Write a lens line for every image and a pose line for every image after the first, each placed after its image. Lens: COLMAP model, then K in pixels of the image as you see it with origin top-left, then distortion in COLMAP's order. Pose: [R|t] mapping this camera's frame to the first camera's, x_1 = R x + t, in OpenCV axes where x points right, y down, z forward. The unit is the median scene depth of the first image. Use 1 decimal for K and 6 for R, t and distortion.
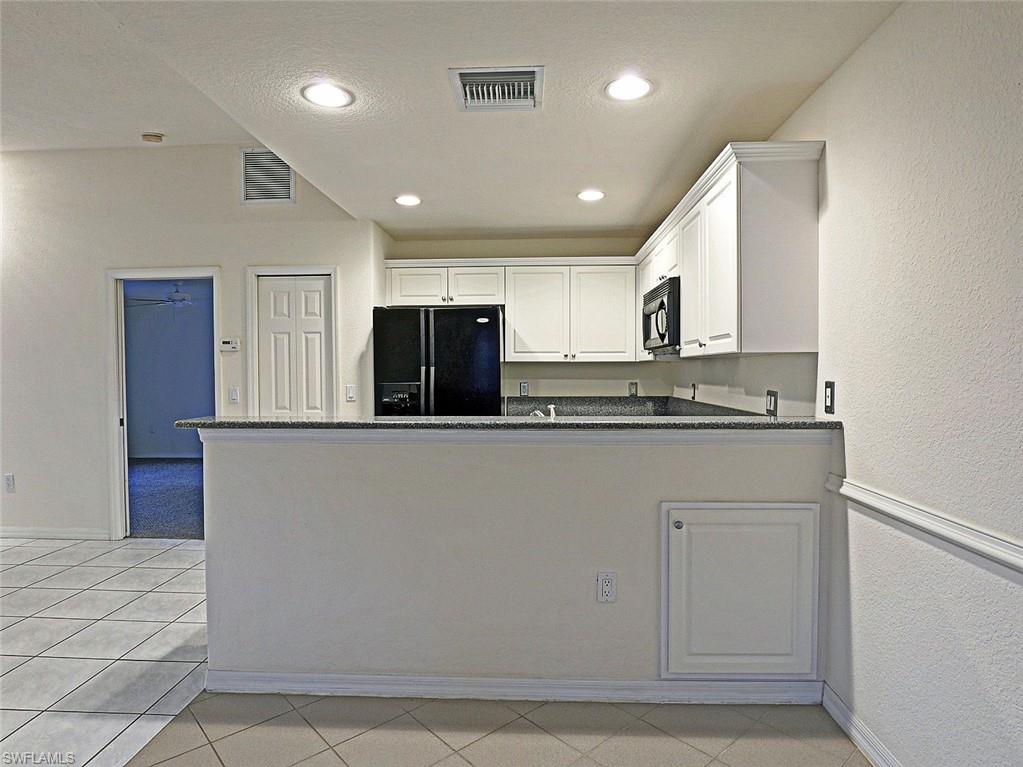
lens RADIAL K [[577.7, 0, 511.3], [0, 577.7, 384.4], [0, 0, 1]] dist [-0.018152, 0.000540]
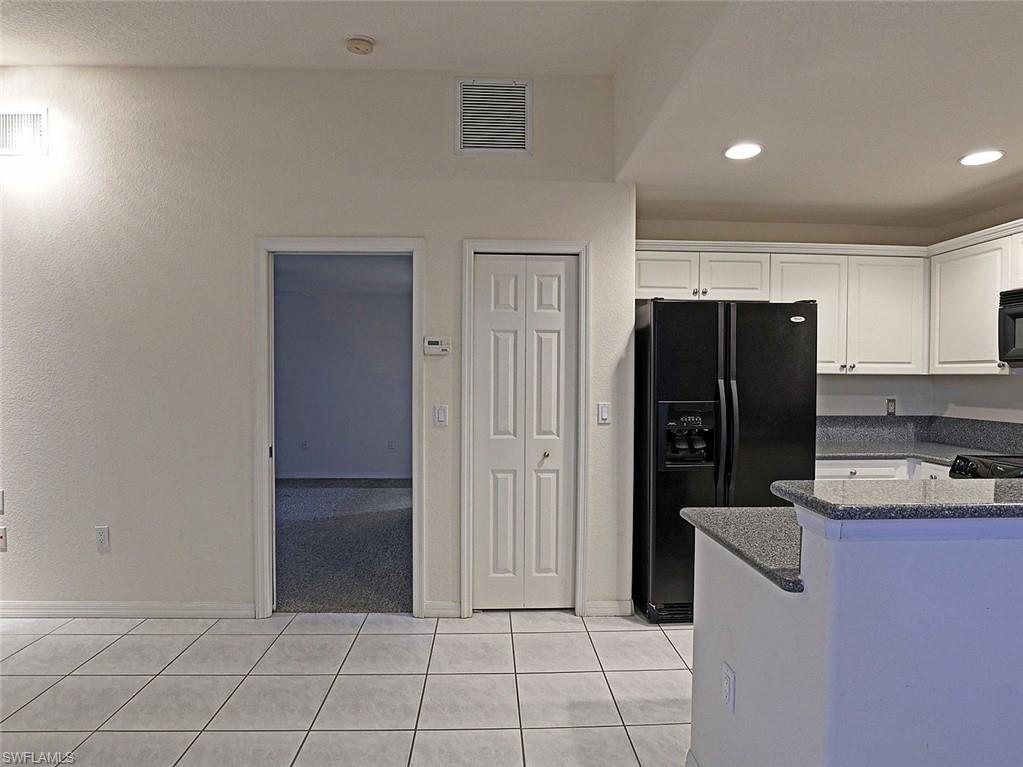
lens RADIAL K [[555.3, 0, 511.5], [0, 555.3, 385.6], [0, 0, 1]] dist [-0.021744, -0.002695]
pose [[0.995611, 0.008289, 0.093223, -0.457681], [-0.007715, 0.999949, -0.006511, -0.015038], [-0.093272, 0.005763, 0.995624, 0.291816]]
